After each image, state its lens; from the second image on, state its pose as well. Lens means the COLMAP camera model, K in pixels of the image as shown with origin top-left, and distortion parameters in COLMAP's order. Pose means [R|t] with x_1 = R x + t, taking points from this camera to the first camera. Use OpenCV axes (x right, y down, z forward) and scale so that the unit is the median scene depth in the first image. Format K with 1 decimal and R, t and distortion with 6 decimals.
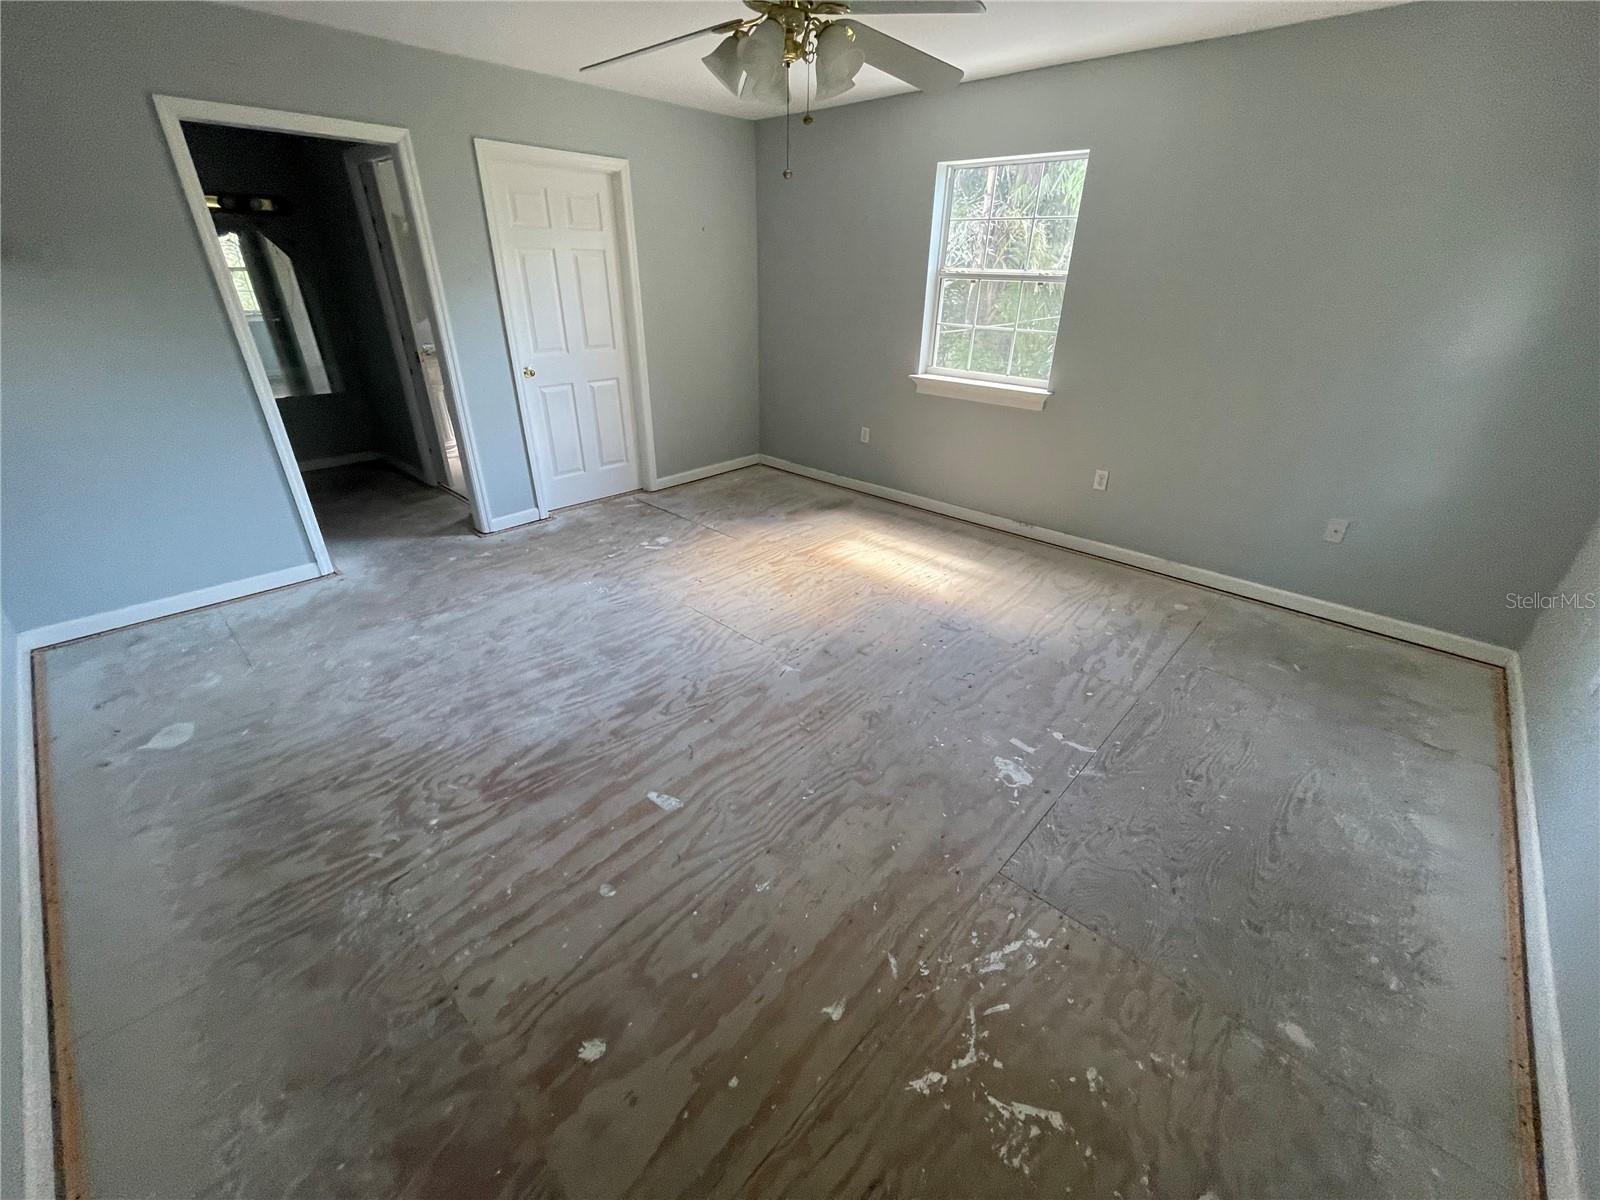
lens RADIAL K [[644.9, 0, 794.5], [0, 644.9, 600.7], [0, 0, 1]] dist [0.006814, -0.000628]
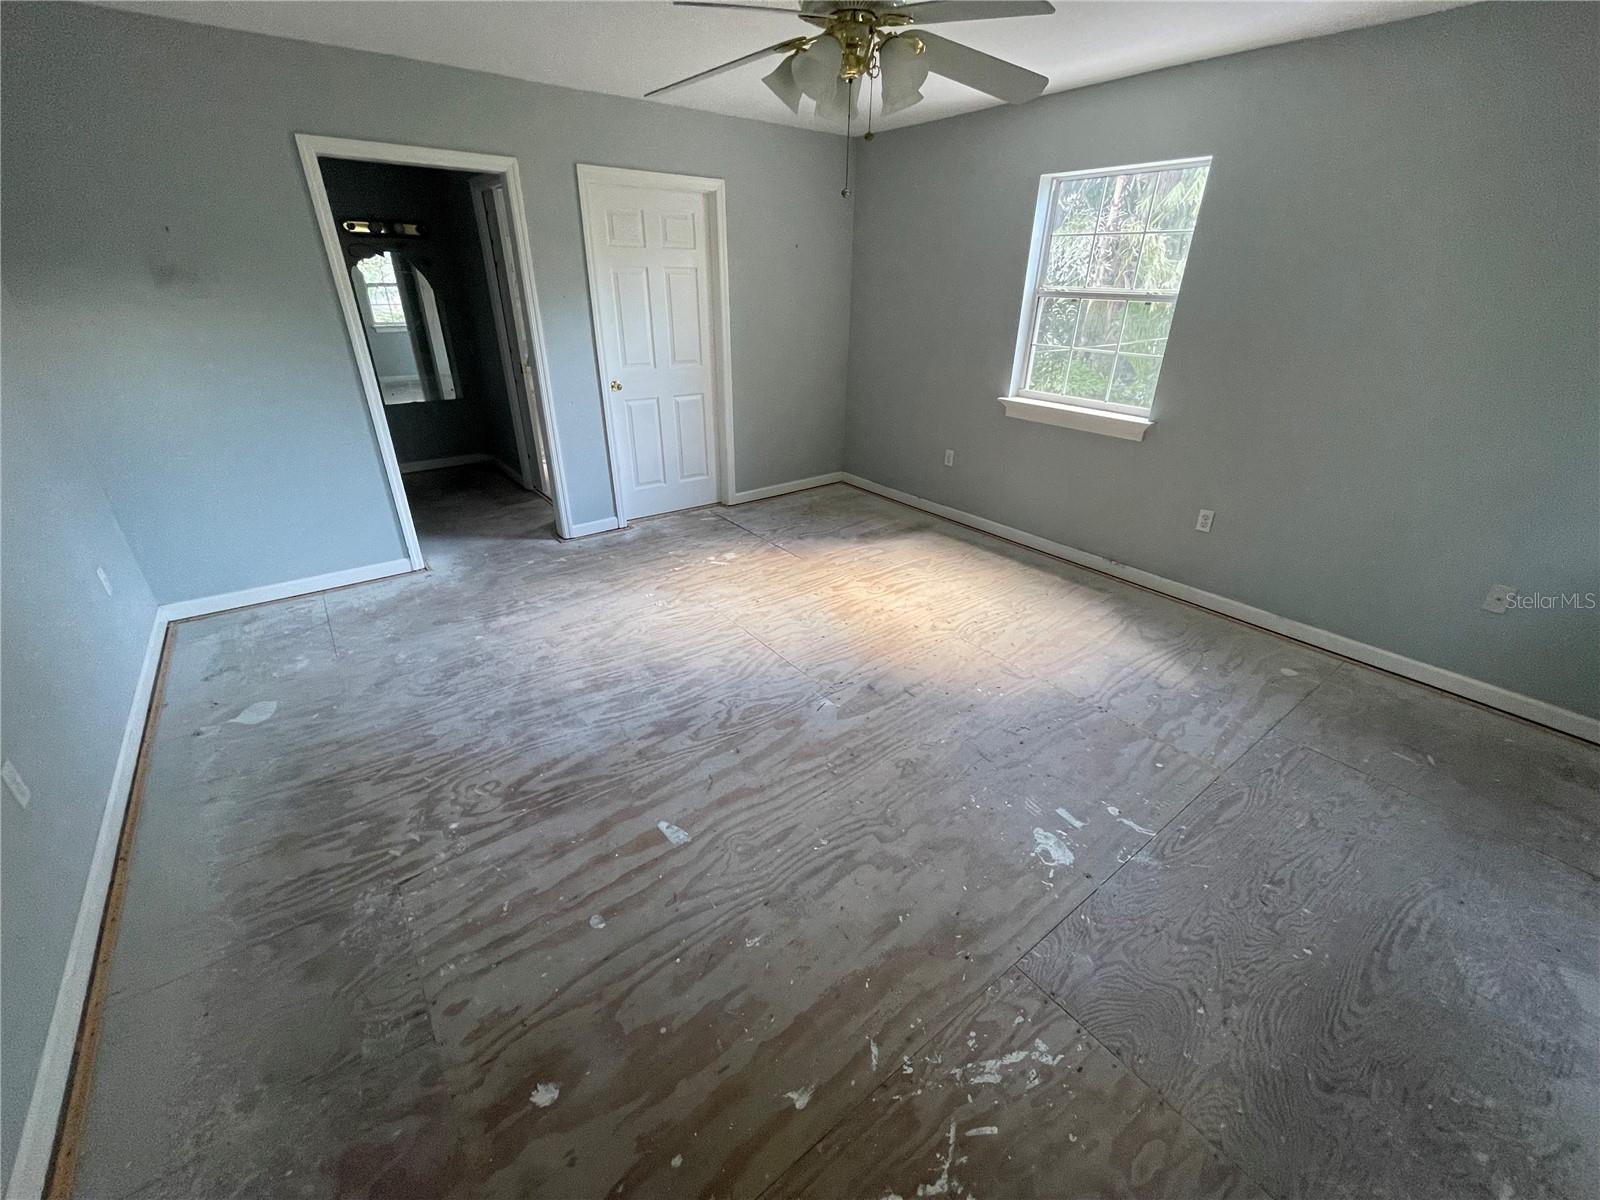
lens RADIAL K [[644.9, 0, 801.5], [0, 644.9, 599.5], [0, 0, 1]] dist [0.006814, -0.000628]
pose [[0.986144, 0.072733, -0.149098, 0.100159], [-0.075207, 0.997107, -0.011014, -0.040770], [0.147866, 0.022075, 0.988761, 0.051946]]
